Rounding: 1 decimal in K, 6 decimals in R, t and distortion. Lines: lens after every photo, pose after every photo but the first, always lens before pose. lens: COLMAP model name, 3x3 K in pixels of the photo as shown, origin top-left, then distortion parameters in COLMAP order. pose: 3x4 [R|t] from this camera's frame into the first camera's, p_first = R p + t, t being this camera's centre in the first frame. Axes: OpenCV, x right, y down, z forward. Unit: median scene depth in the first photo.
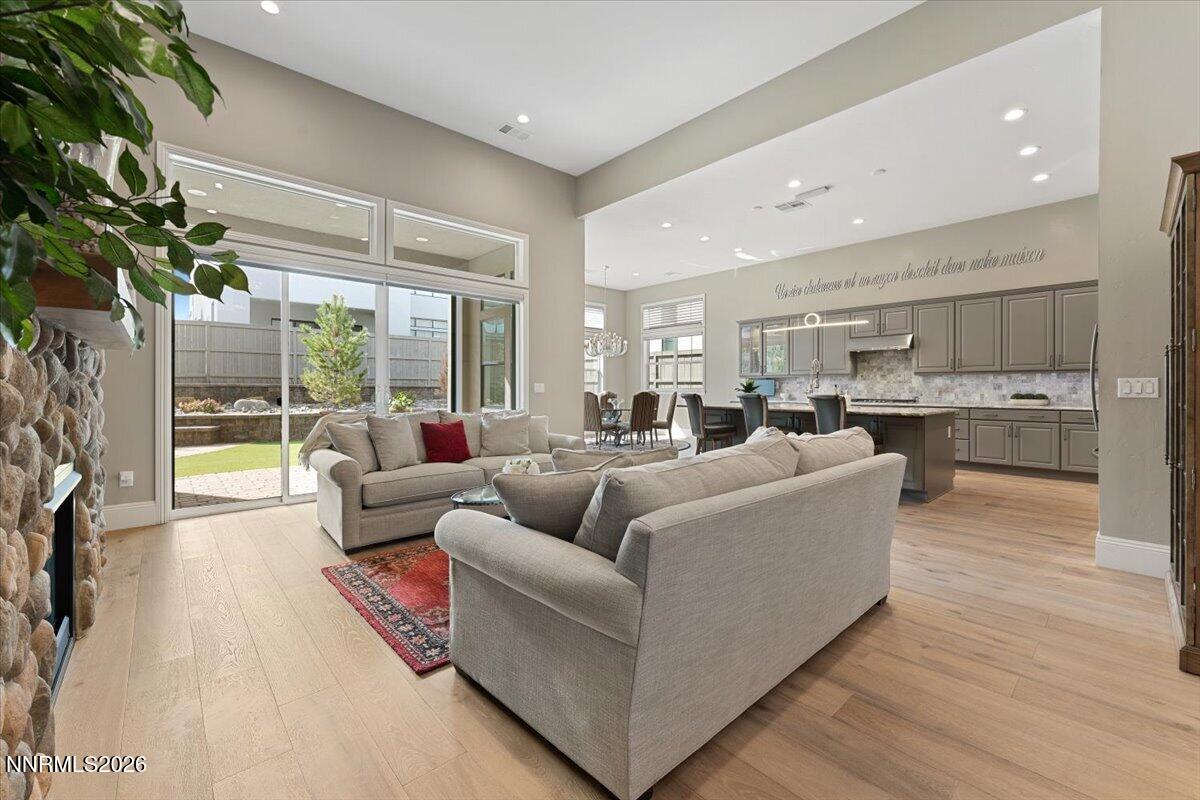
lens RADIAL K [[484.3, 0, 597.4], [0, 484.3, 388.6], [0, 0, 1]] dist [0.002376, 0.000368]
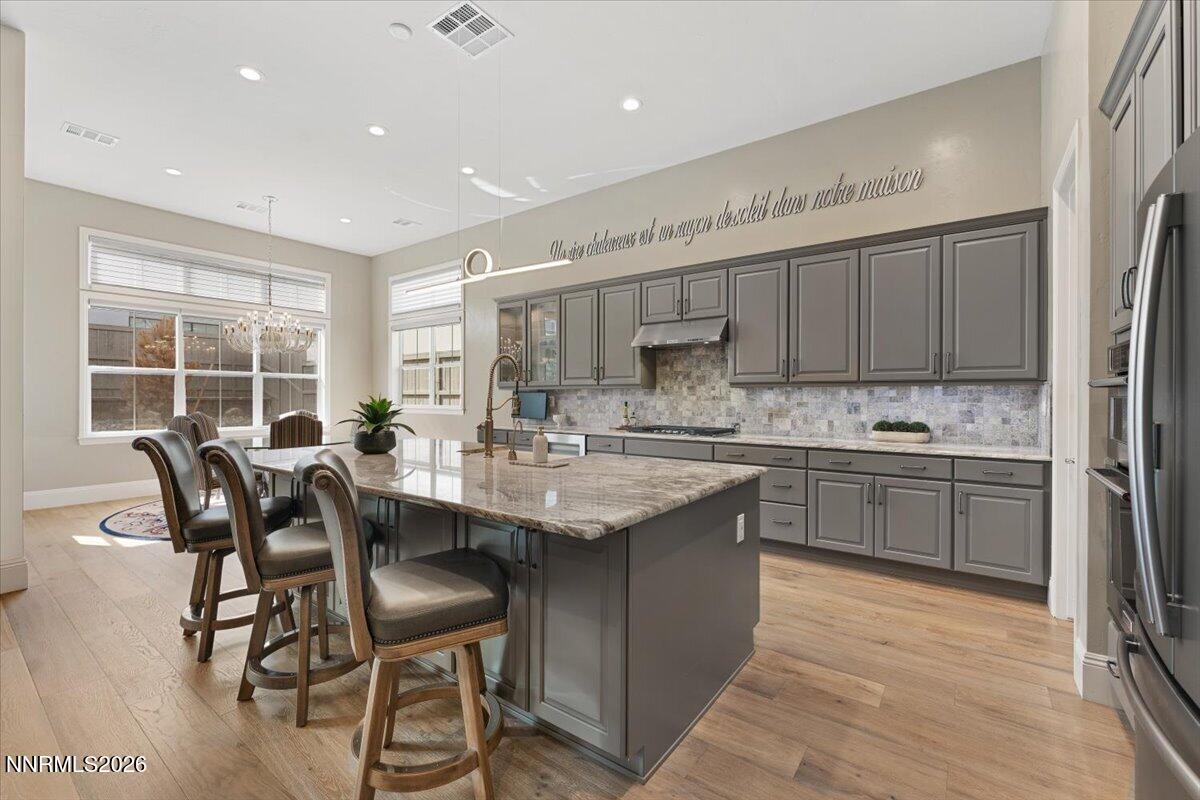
lens RADIAL K [[499.0, 0, 600.0], [0, 499.0, 400.0], [0, 0, 1]] dist [-0.001201, -0.000080]
pose [[0.980380, -0.000837, 0.197114, 0.400102], [-0.000372, 0.999981, 0.006093, -0.017044], [-0.197116, -0.006046, 0.980362, 0.463205]]
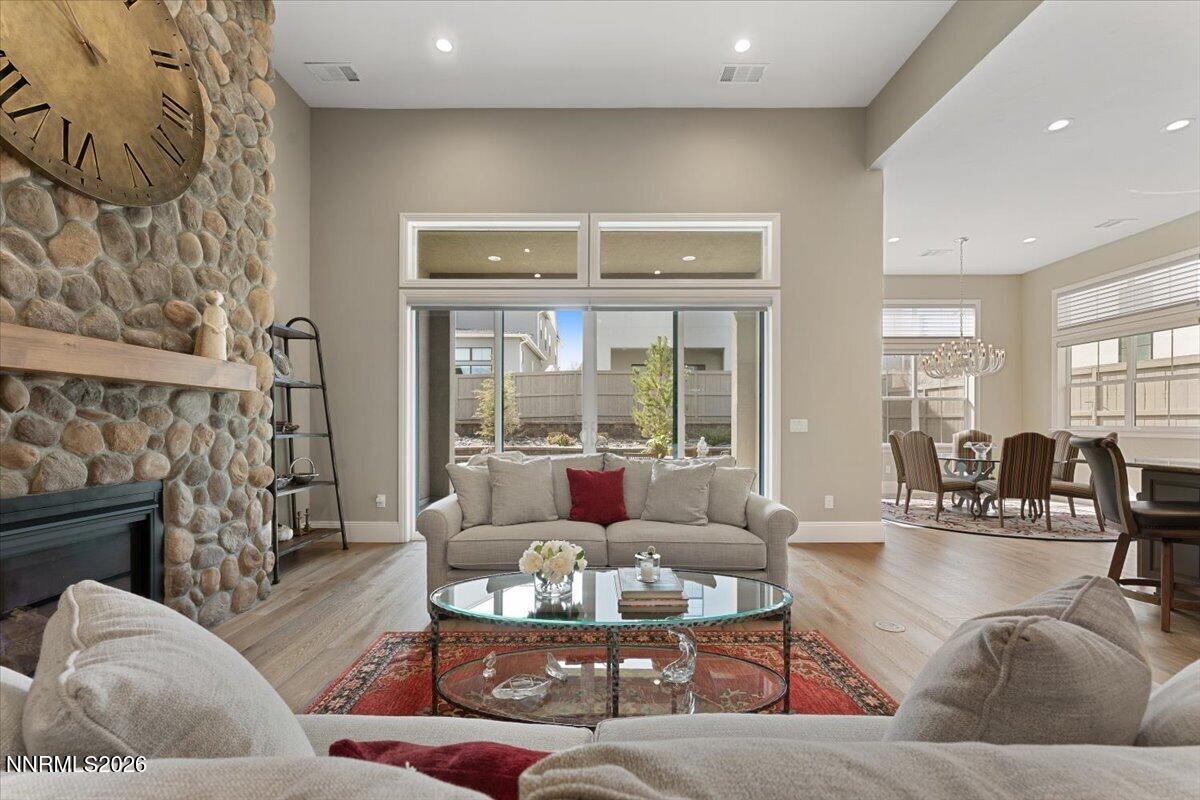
lens RADIAL K [[488.7, 0, 598.9], [0, 488.7, 423.5], [0, 0, 1]] dist [-0.000258, -0.000122]
pose [[0.742055, -0.000949, -0.670339, 0.133312], [-0.001813, 0.999993, -0.003422, -0.001381], [0.670337, 0.003755, 0.742047, 0.259783]]
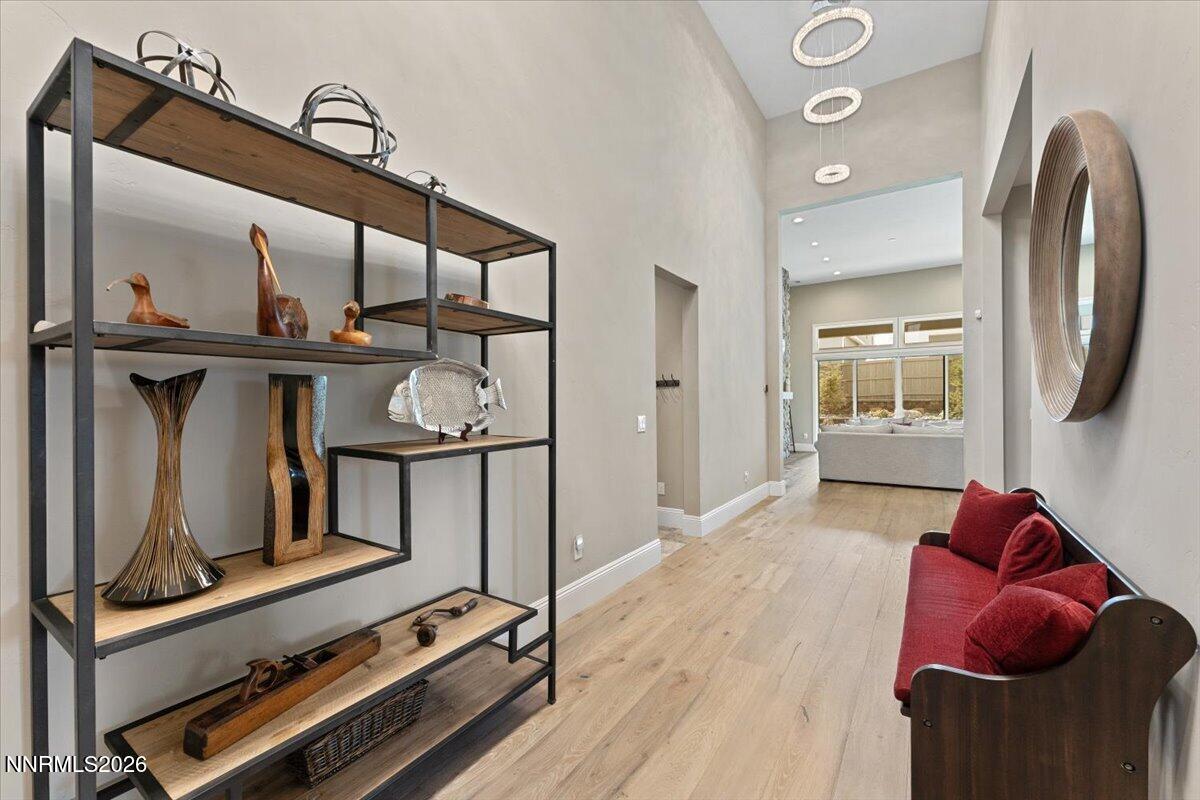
lens RADIAL K [[499.0, 0, 600.0], [0, 499.0, 400.0], [0, 0, 1]] dist [-0.001201, -0.000080]
pose [[0.250104, -0.002334, -0.968216, 1.015375], [0.006873, 0.999976, -0.000635, -0.028520], [0.968195, -0.006496, 0.250114, -0.609970]]
